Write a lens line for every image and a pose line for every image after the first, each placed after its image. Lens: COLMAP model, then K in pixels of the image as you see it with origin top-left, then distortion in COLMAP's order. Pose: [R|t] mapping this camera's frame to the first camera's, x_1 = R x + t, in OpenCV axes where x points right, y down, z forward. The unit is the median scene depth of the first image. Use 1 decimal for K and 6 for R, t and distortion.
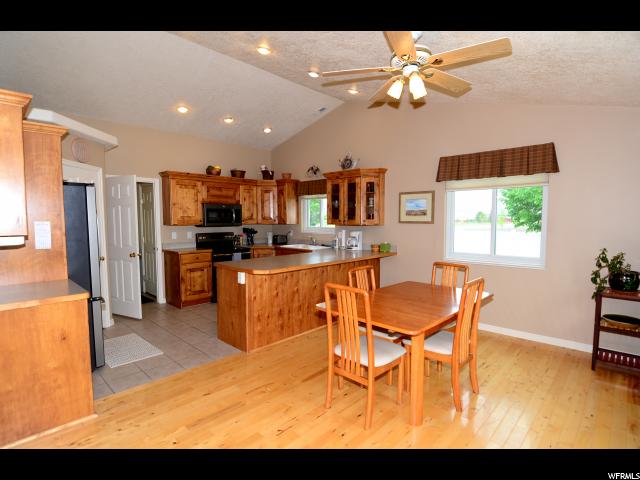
lens RADIAL K [[321.5, 0, 315.4], [0, 321.5, 238.5], [0, 0, 1]] dist [-0.002535, -0.000934]
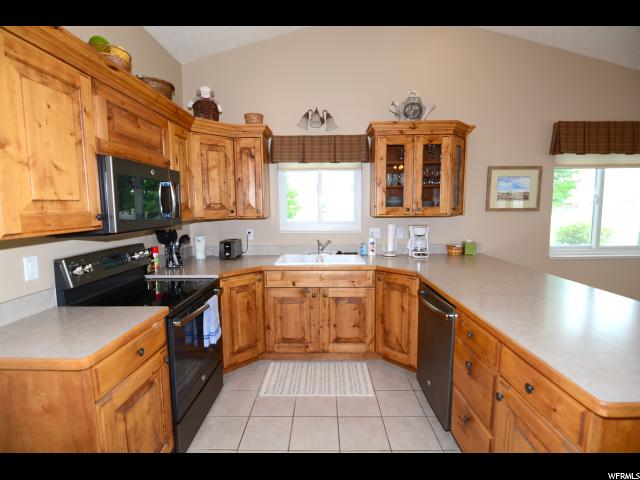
lens RADIAL K [[311.8, 0, 318.4], [0, 311.8, 238.2], [0, 0, 1]] dist [-0.002822, -0.001399]
pose [[0.732480, -0.075575, 0.676581, -0.416684], [0.051148, 0.997119, 0.056007, -0.041623], [-0.678865, -0.006418, 0.734235, 0.681115]]
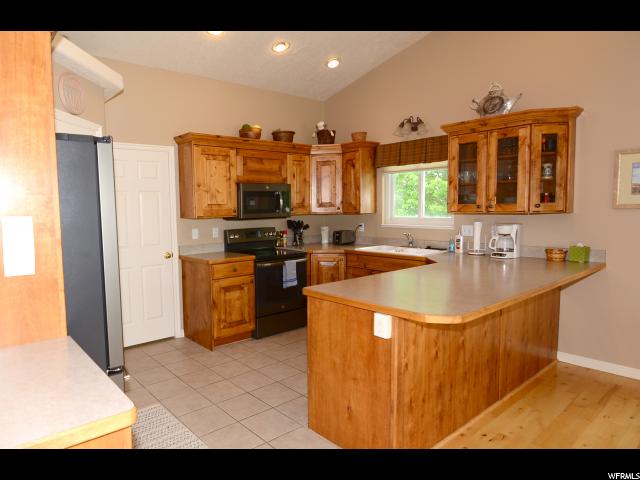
lens RADIAL K [[392.0, 0, 248.0], [0, 392.0, 237.4], [0, 0, 1]] dist [-0.000608, -0.015608]
pose [[0.985975, -0.006501, -0.166764, -0.208026], [0.009363, 0.999822, 0.016380, -0.014517], [0.166628, -0.017712, 0.985861, 0.240647]]
